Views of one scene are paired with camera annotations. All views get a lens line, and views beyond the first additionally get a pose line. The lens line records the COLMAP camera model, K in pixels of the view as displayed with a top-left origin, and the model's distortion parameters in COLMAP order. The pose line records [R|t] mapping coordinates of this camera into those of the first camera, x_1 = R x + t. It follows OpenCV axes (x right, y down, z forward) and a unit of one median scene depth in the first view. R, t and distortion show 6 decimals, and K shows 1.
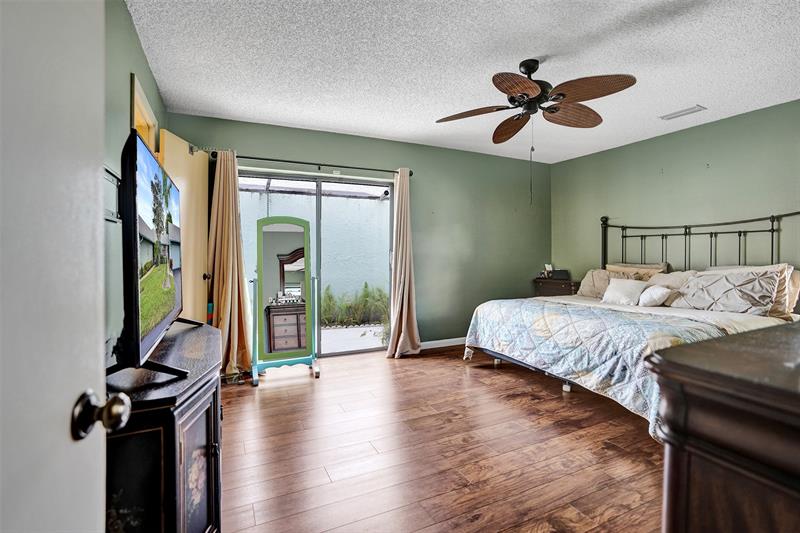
lens RADIAL K [[382.2, 0, 399.5], [0, 382.2, 256.4], [0, 0, 1]] dist [-0.066226, 0.027827]
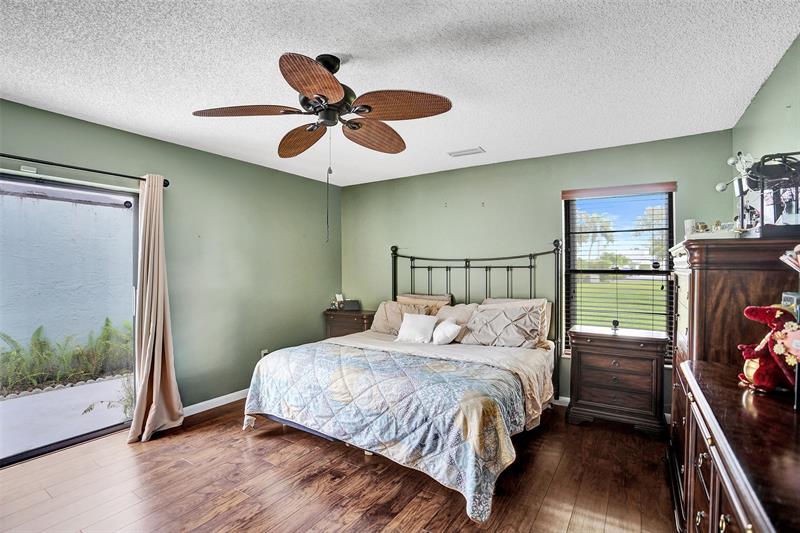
lens RADIAL K [[377.4, 0, 398.4], [0, 377.4, 268.7], [0, 0, 1]] dist [-0.056940, 0.015288]
pose [[0.852171, -0.007132, 0.523215, 0.059157], [0.008377, 0.999965, -0.000013, -0.073144], [-0.523196, 0.004394, 0.852201, 0.238147]]
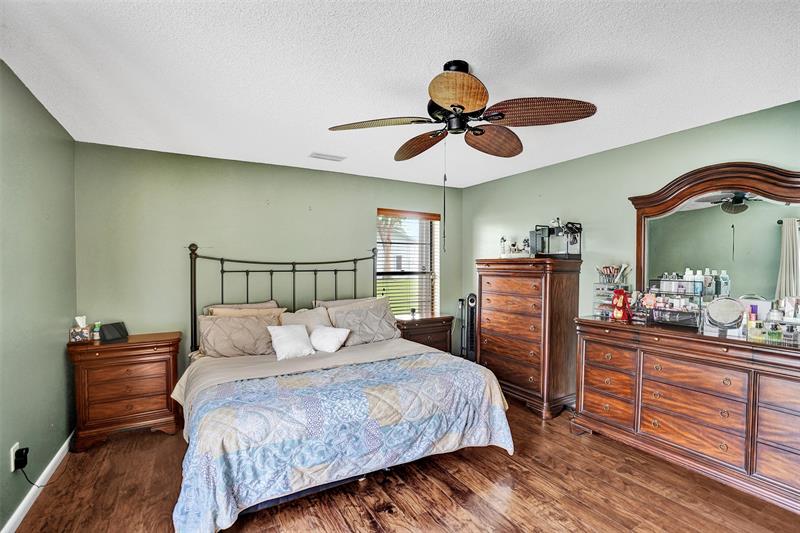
lens RADIAL K [[377.4, 0, 398.4], [0, 377.4, 268.7], [0, 0, 1]] dist [-0.056940, 0.015288]
pose [[-0.088609, -0.017080, 0.995920, -0.349503], [0.005133, 0.999832, 0.017603, -0.105755], [-0.996053, 0.006672, -0.088506, 1.032578]]
